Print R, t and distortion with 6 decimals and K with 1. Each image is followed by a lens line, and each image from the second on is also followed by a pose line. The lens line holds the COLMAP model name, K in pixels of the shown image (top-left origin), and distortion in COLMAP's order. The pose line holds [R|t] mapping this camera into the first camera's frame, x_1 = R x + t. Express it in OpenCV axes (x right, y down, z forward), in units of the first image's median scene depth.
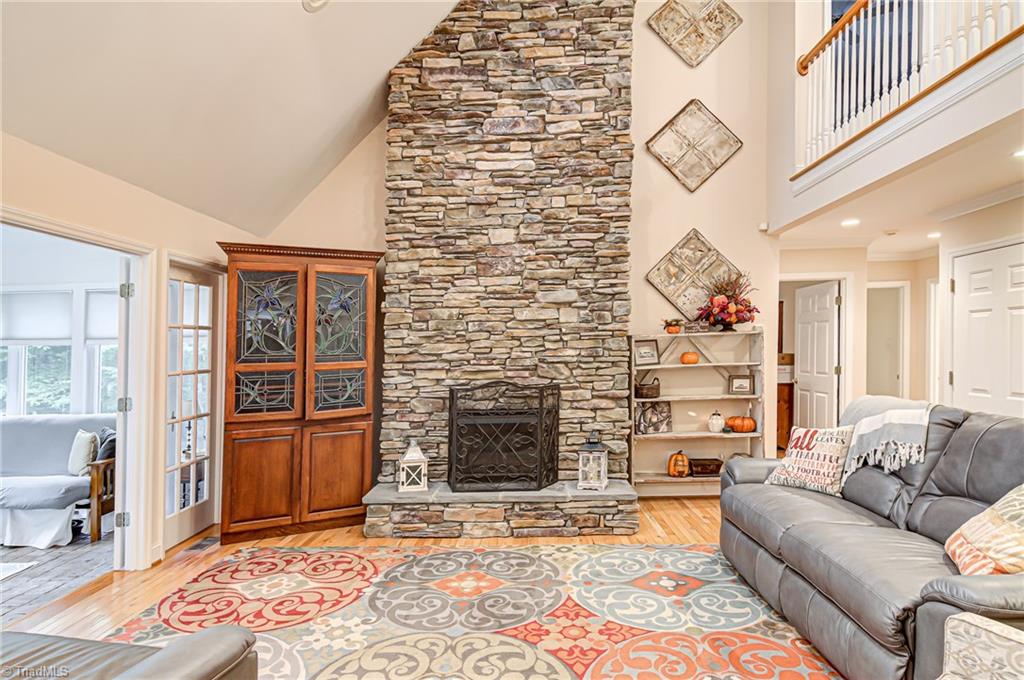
lens RADIAL K [[550.5, 0, 514.9], [0, 550.5, 344.0], [0, 0, 1]] dist [0.005458, -0.006479]
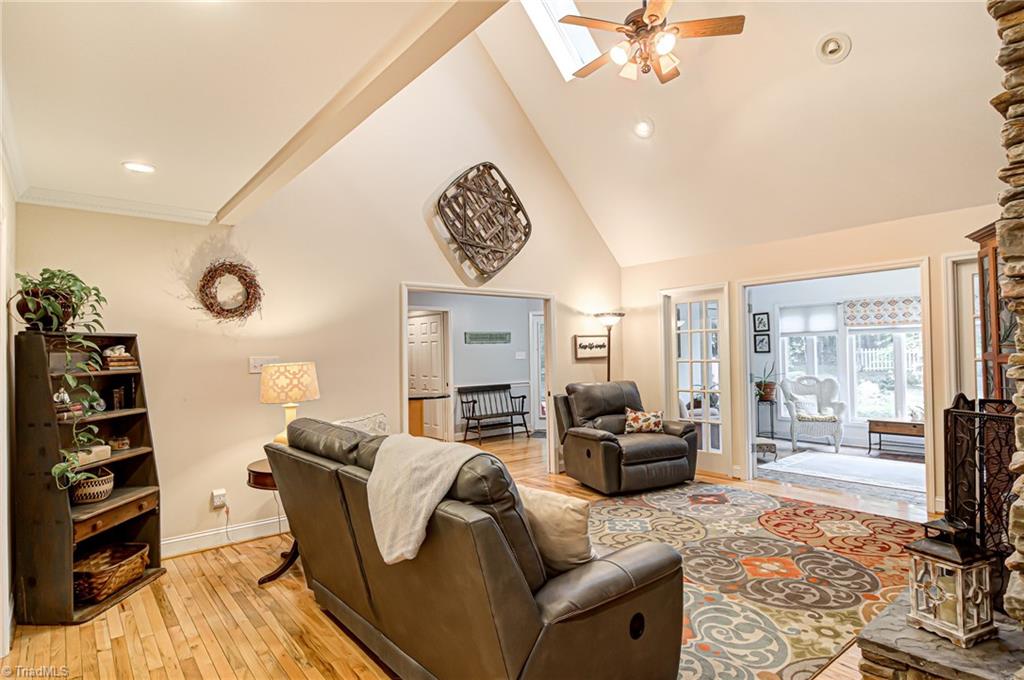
lens RADIAL K [[550.5, 0, 506.0], [0, 550.5, 343.1], [0, 0, 1]] dist [0.005458, -0.006479]
pose [[-0.757254, 0.024356, -0.652666, 0.708243], [0.045580, 0.998839, -0.015610, -0.004919], [0.651528, -0.041570, -0.757485, 1.064027]]
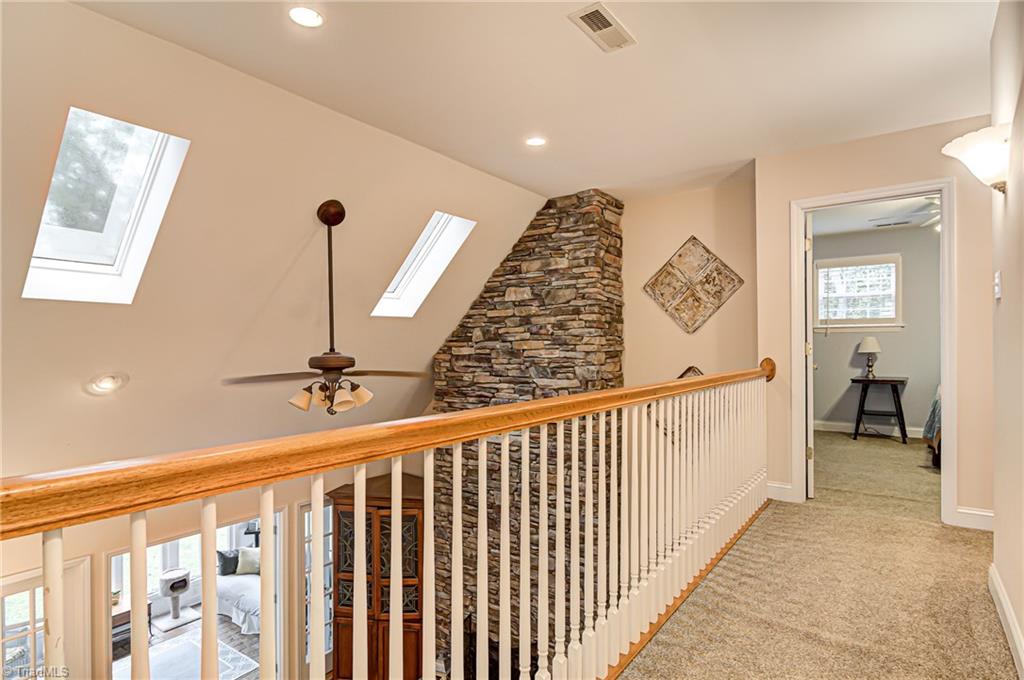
lens RADIAL K [[550.5, 0, 519.7], [0, 550.5, 340.9], [0, 0, 1]] dist [0.005458, -0.006479]
pose [[0.814619, 0.004306, -0.579980, 0.694995], [0.011921, 0.999637, 0.024165, -0.565267], [0.579874, -0.026599, 0.814272, 0.063822]]
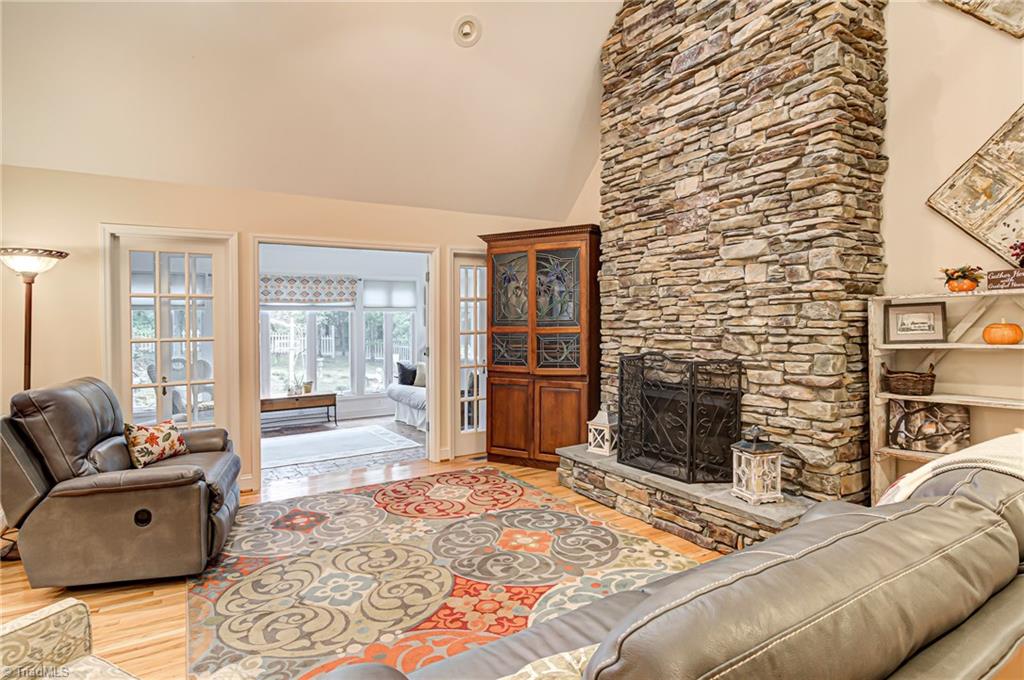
lens RADIAL K [[550.5, 0, 529.3], [0, 550.5, 318.4], [0, 0, 1]] dist [0.005458, -0.006479]
pose [[0.560339, 0.010954, -0.828191, 0.561971], [0.010972, 0.999727, 0.020647, -0.008632], [0.828191, -0.020656, 0.560066, 0.300920]]
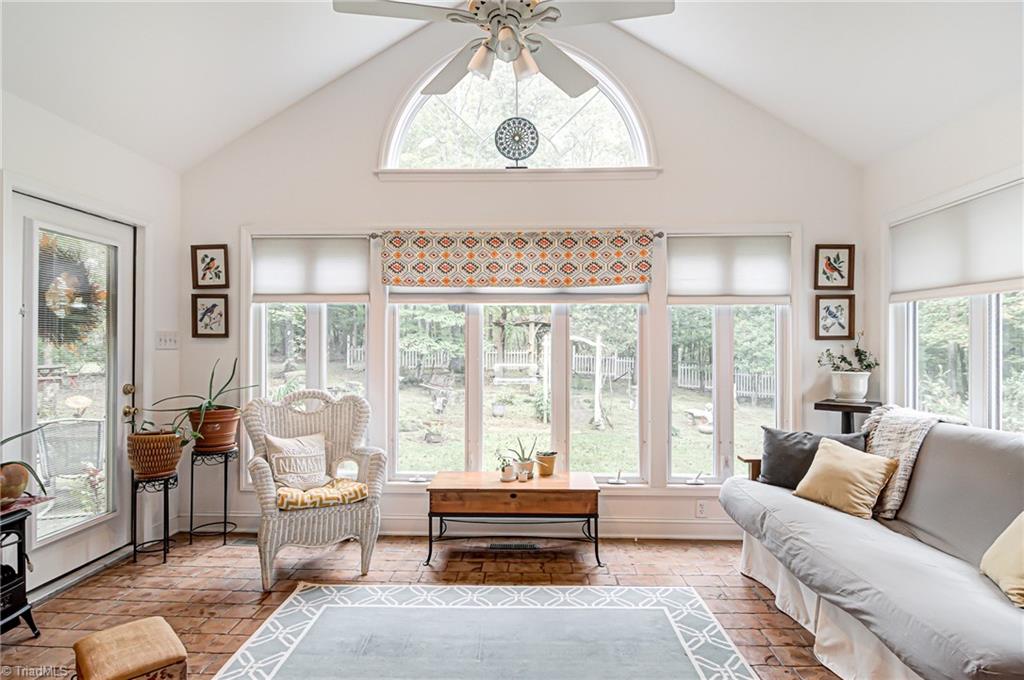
lens RADIAL K [[550.5, 0, 511.5], [0, 550.5, 340.3], [0, 0, 1]] dist [0.005458, -0.006479]
pose [[-0.017999, 0.008940, -0.999798, -0.422138], [0.014900, 0.999851, 0.008672, 0.042954], [0.999727, -0.014741, -0.018129, 0.648206]]
